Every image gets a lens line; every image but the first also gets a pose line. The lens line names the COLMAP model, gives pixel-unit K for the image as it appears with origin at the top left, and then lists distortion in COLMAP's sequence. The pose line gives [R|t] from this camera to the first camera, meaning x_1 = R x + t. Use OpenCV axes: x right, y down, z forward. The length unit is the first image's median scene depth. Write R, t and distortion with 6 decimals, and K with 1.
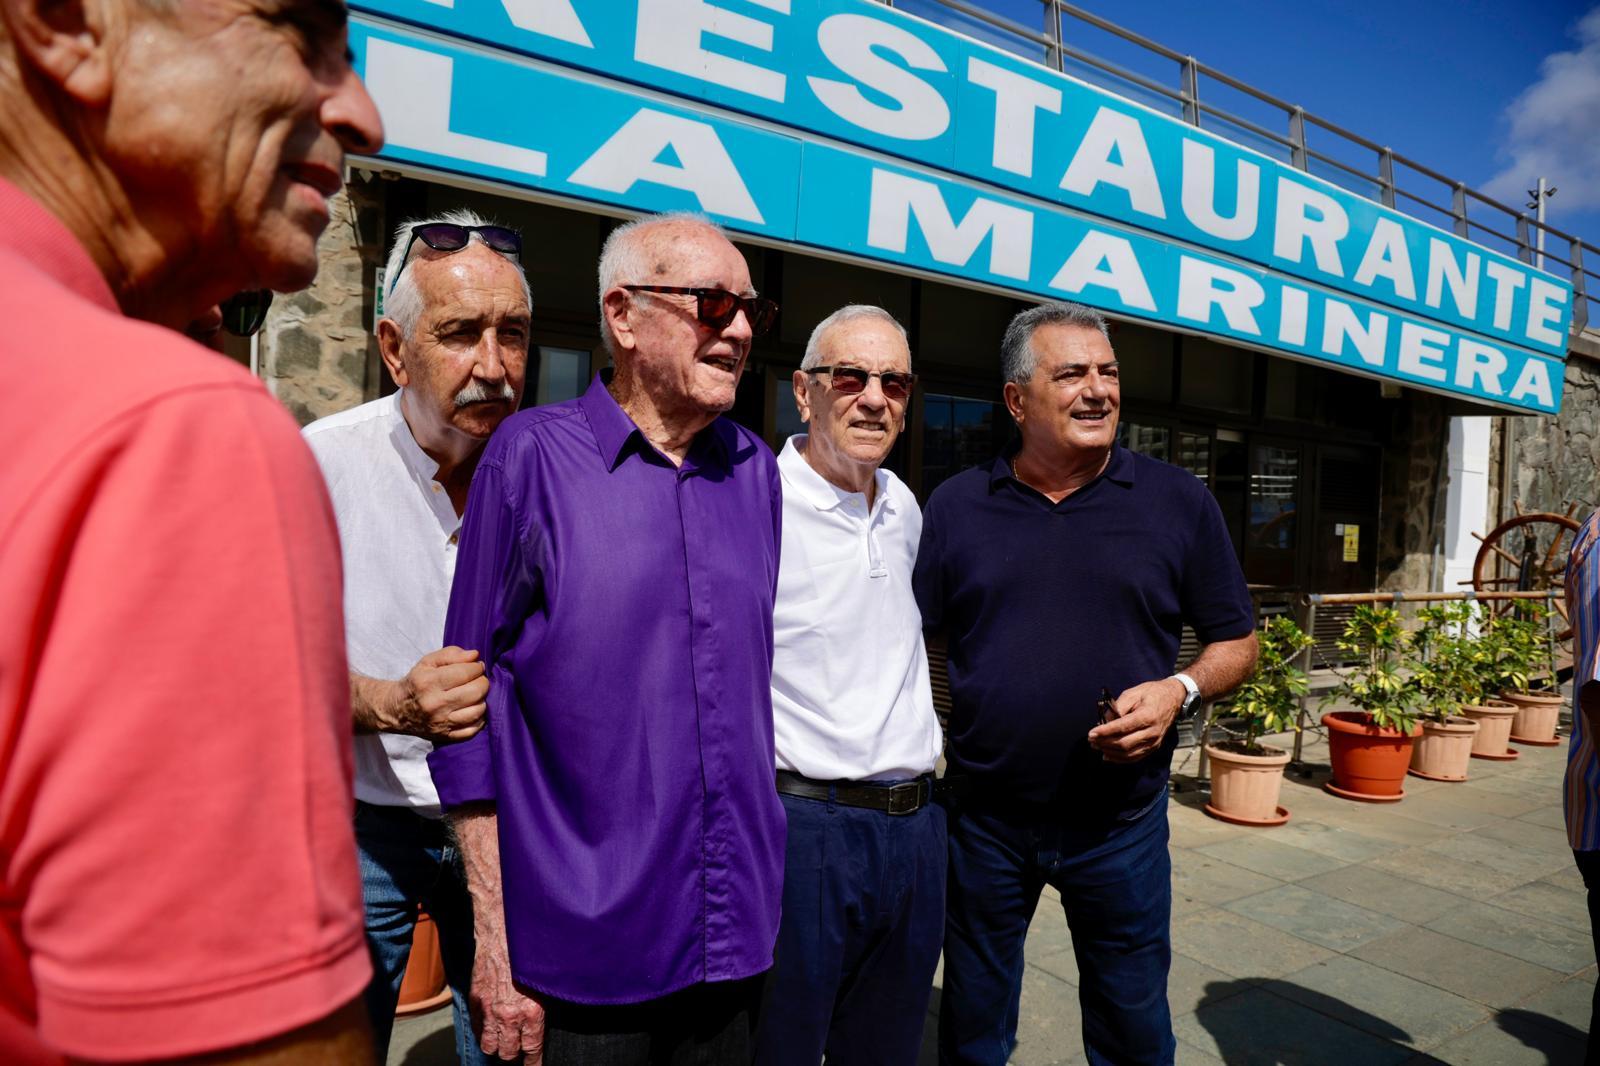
lens RADIAL K [[1096.1, 0, 786.9], [0, 1096.1, 540.5], [0, 0, 1]] dist [-0.084586, 0.052073]
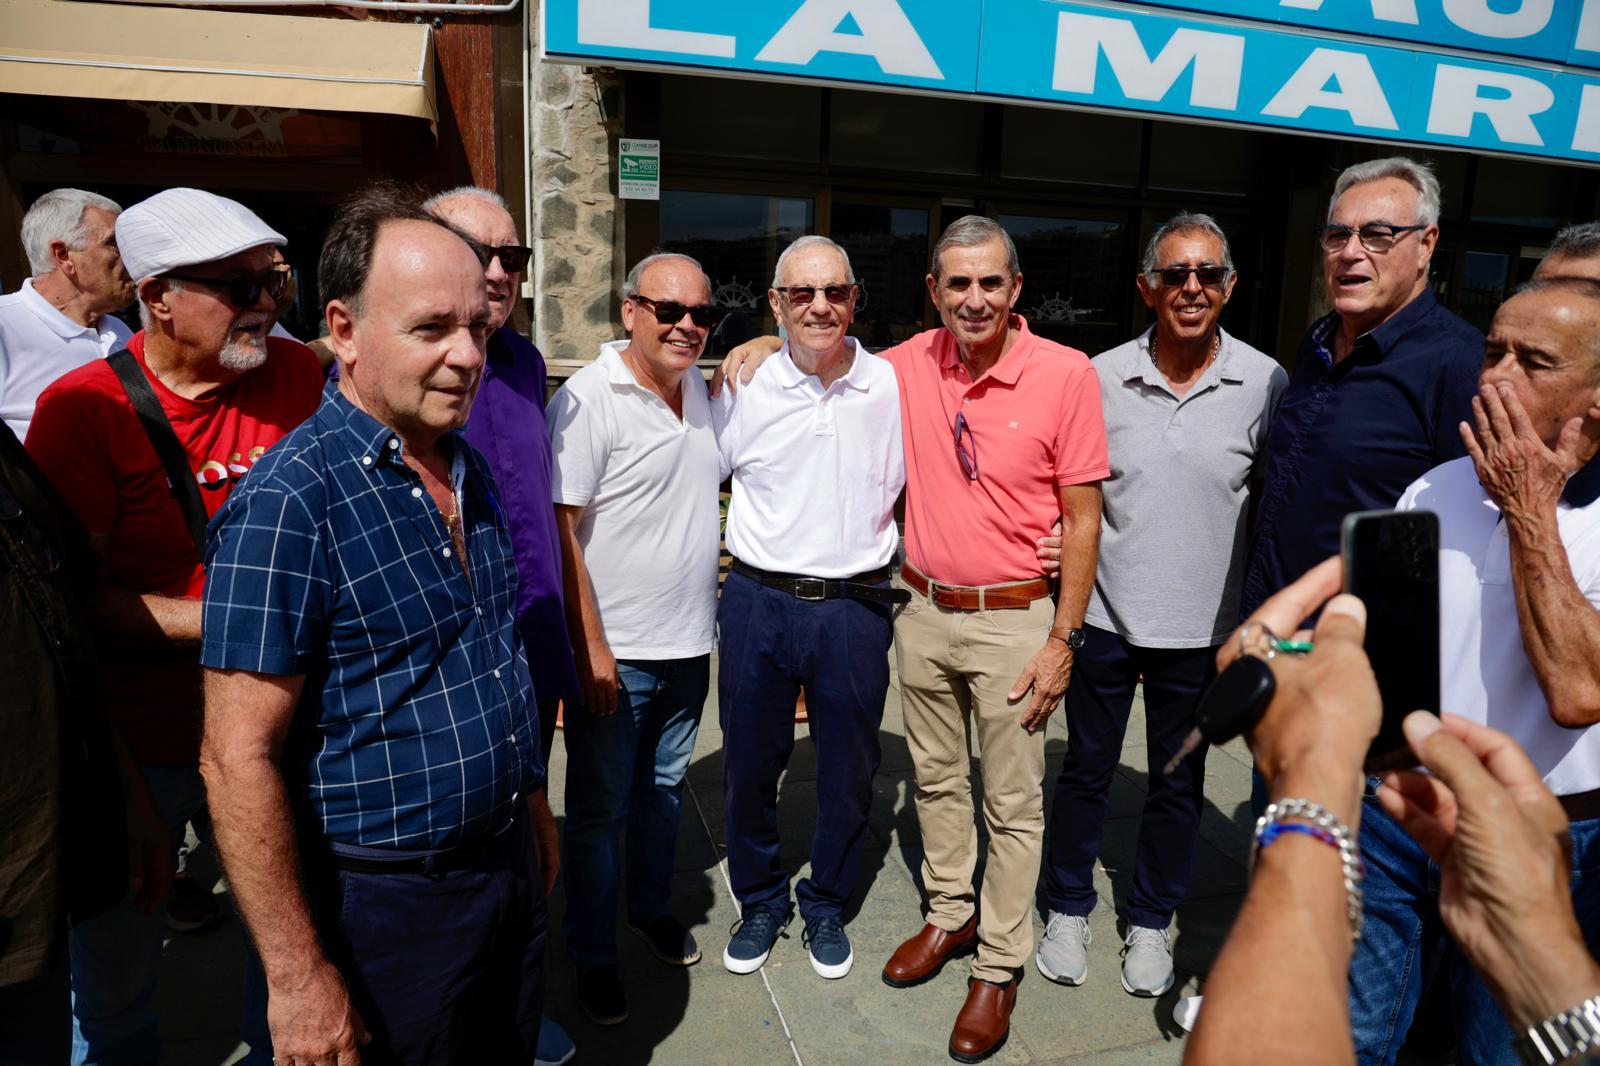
lens RADIAL K [[1105.0, 0, 787.5], [0, 1105.0, 563.4], [0, 0, 1]] dist [-0.087556, 0.051624]
pose [[0.951215, 0.062284, -0.302177, 0.141469], [-0.001109, 0.980095, 0.198526, -0.025771], [0.308527, -0.188506, 0.932350, -0.110474]]
